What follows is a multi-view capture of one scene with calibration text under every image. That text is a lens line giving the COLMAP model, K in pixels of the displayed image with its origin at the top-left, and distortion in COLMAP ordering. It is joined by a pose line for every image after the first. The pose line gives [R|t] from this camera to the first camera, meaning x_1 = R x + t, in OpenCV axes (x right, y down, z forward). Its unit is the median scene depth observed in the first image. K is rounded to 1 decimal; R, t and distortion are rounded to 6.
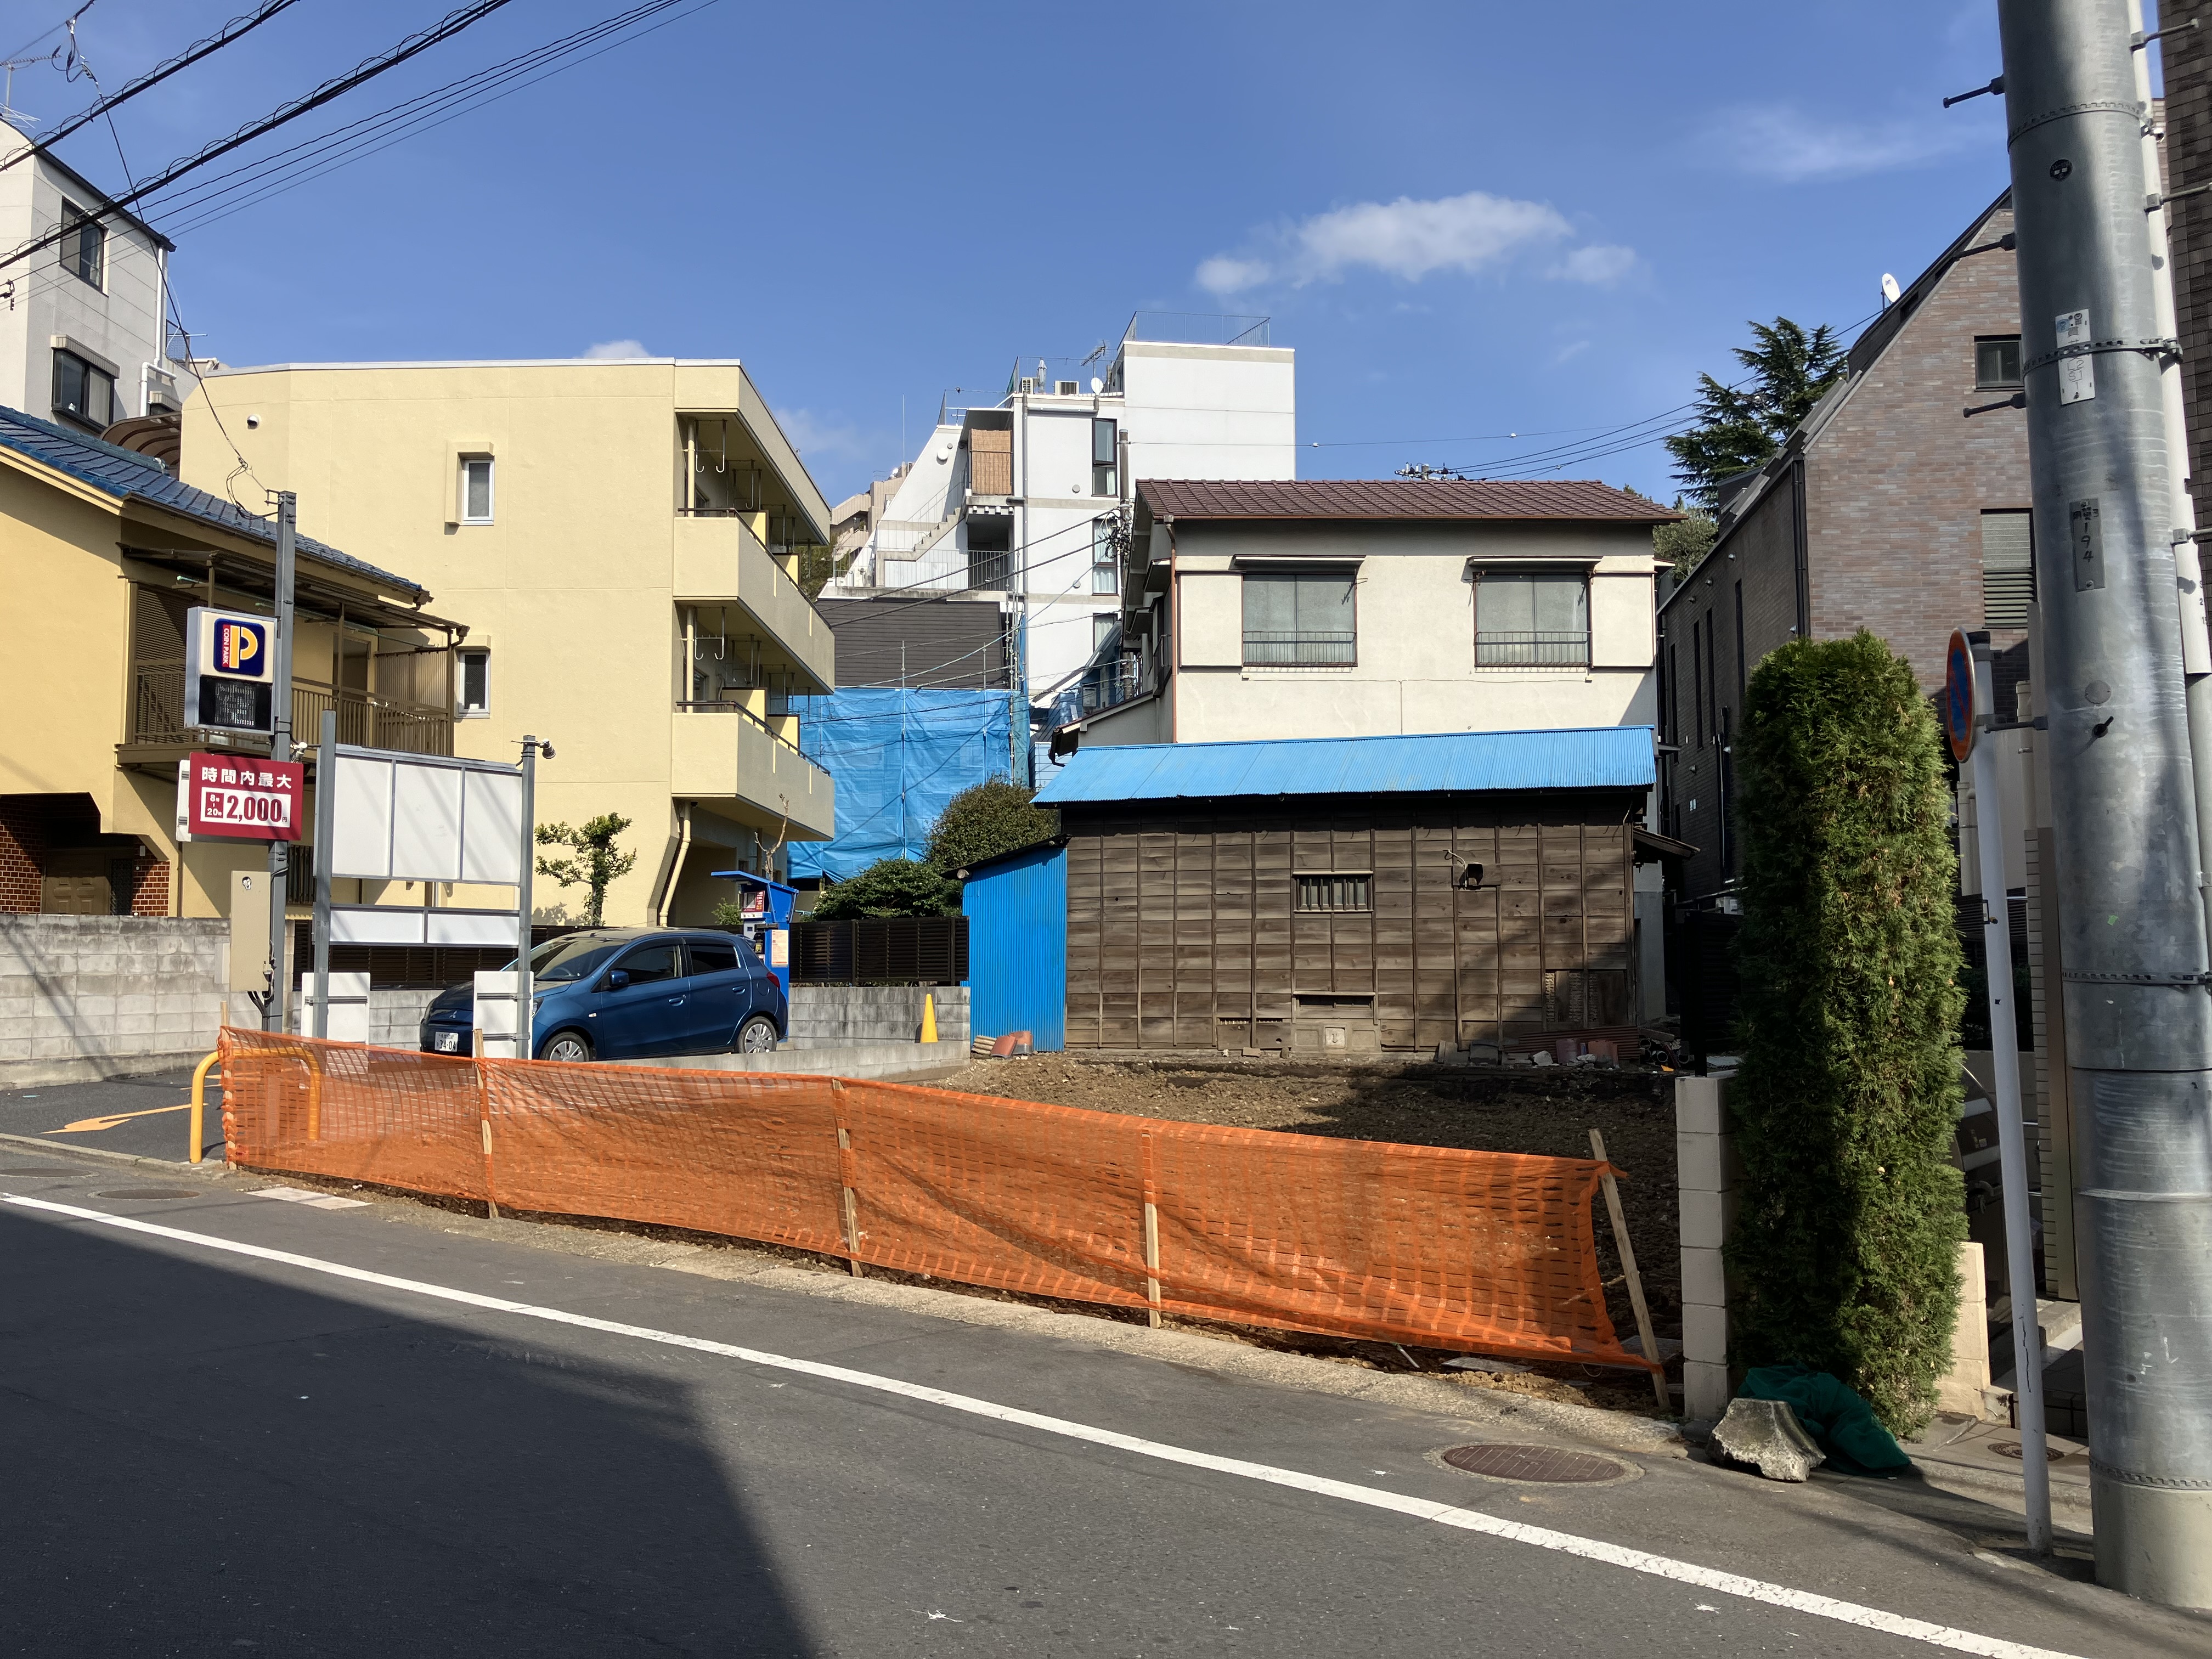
lens RADIAL K [[1785.2, 0, 1096.7], [0, 1785.2, 833.0], [0, 0, 1]] dist [0.012971, 0.001408]
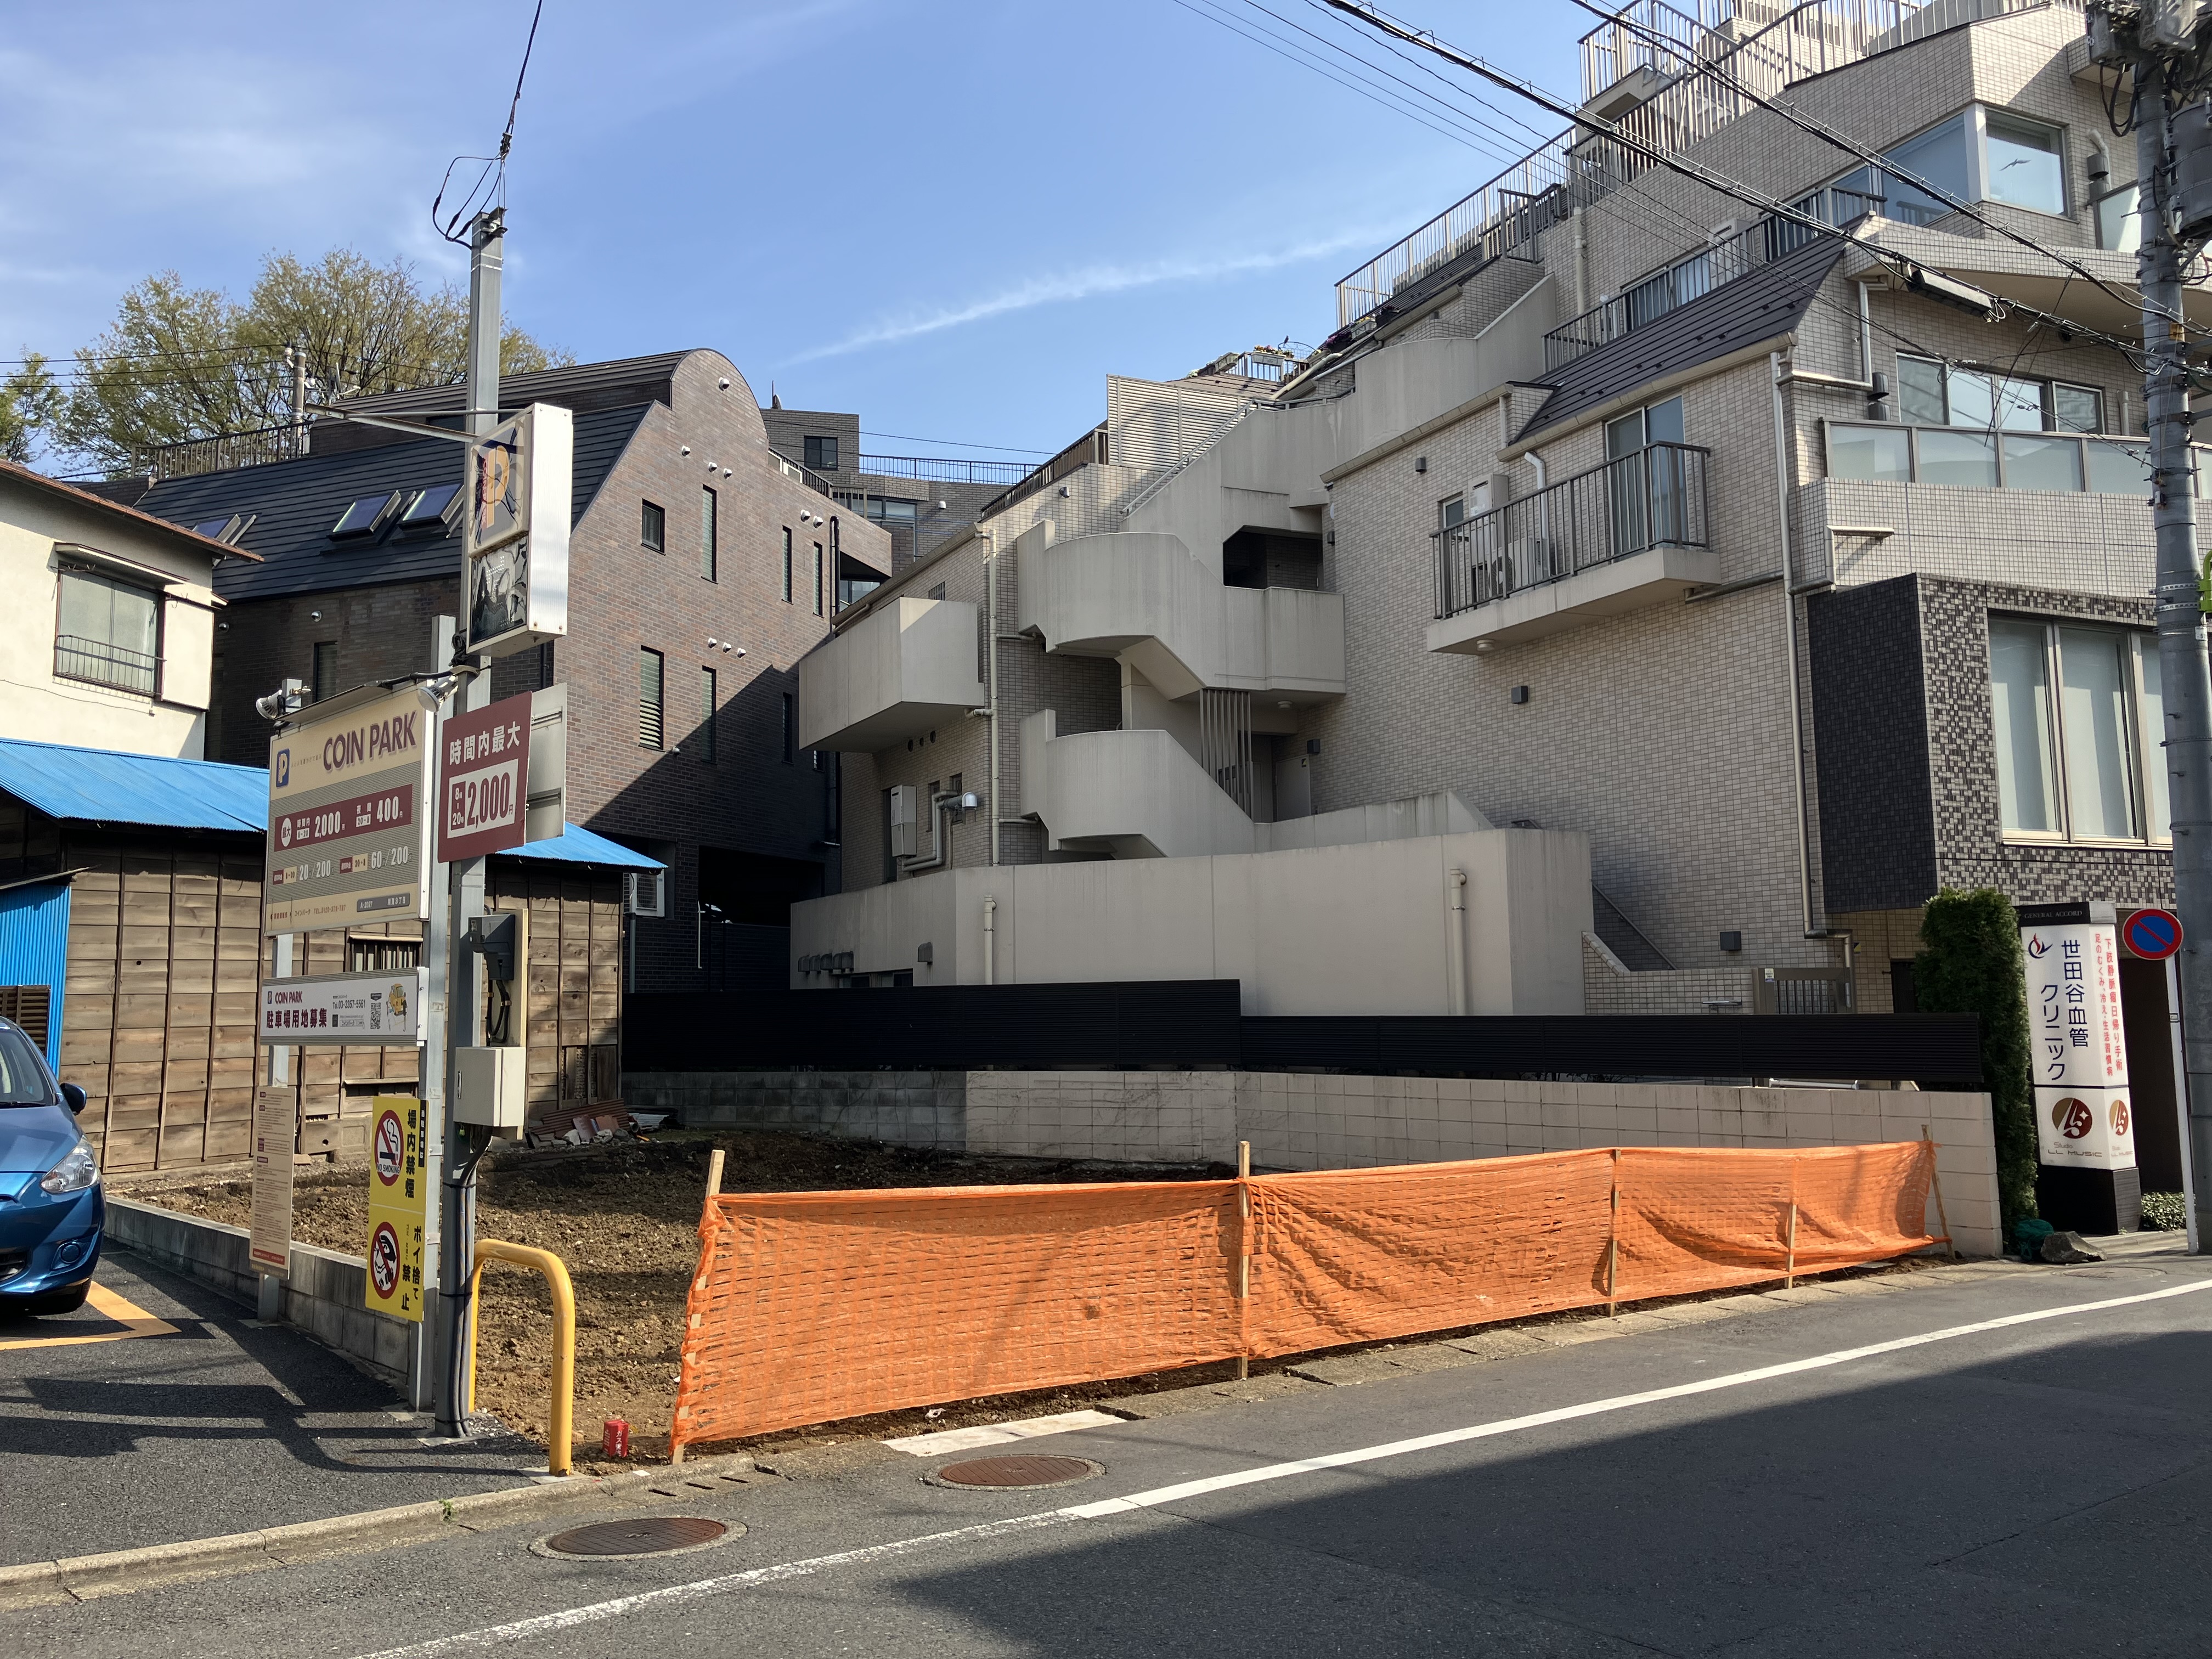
lens RADIAL K [[1785.2, 0, 1097.1], [0, 1785.2, 816.9], [0, 0, 1]] dist [0.012971, 0.001408]
pose [[0.253377, 0.102542, 0.961918, -0.596129], [-0.060649, 0.994094, -0.089997, 0.020423], [-0.965465, -0.035536, 0.258099, 0.444170]]
